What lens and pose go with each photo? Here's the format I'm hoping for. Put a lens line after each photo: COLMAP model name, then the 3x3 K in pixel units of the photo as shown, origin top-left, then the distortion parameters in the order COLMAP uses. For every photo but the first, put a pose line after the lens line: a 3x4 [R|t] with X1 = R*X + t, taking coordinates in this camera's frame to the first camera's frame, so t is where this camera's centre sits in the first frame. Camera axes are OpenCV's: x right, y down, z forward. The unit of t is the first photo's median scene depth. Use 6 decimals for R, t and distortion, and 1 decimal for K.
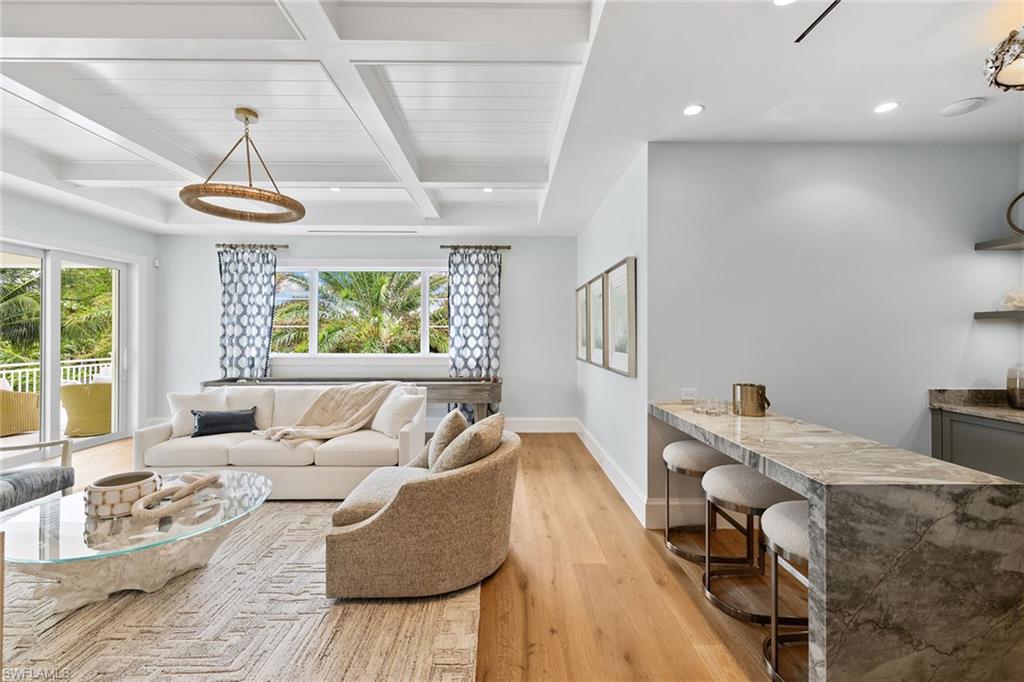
lens RADIAL K [[431.6, 0, 509.1], [0, 431.6, 334.7], [0, 0, 1]] dist [0.002645, 0.000363]
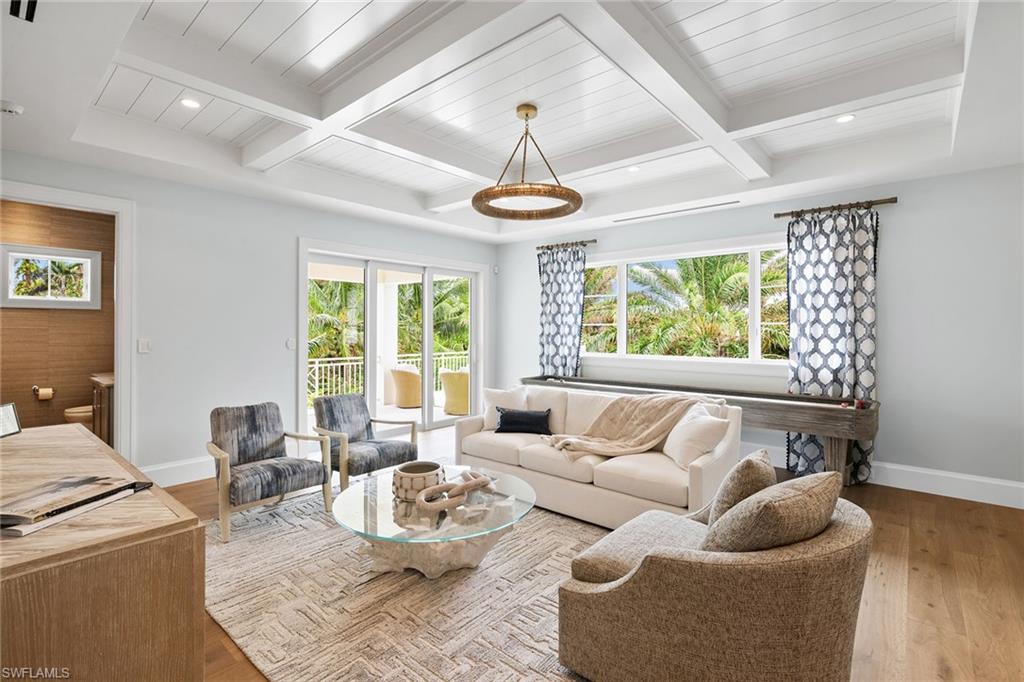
lens RADIAL K [[472.3, 0, 511.5], [0, 472.3, 328.2], [0, 0, 1]] dist [-0.012370, 0.005713]
pose [[0.749500, -0.001573, -0.662002, 0.036800], [-0.001058, 0.999993, -0.003574, -0.008102], [0.662003, 0.003379, 0.749494, 0.099485]]
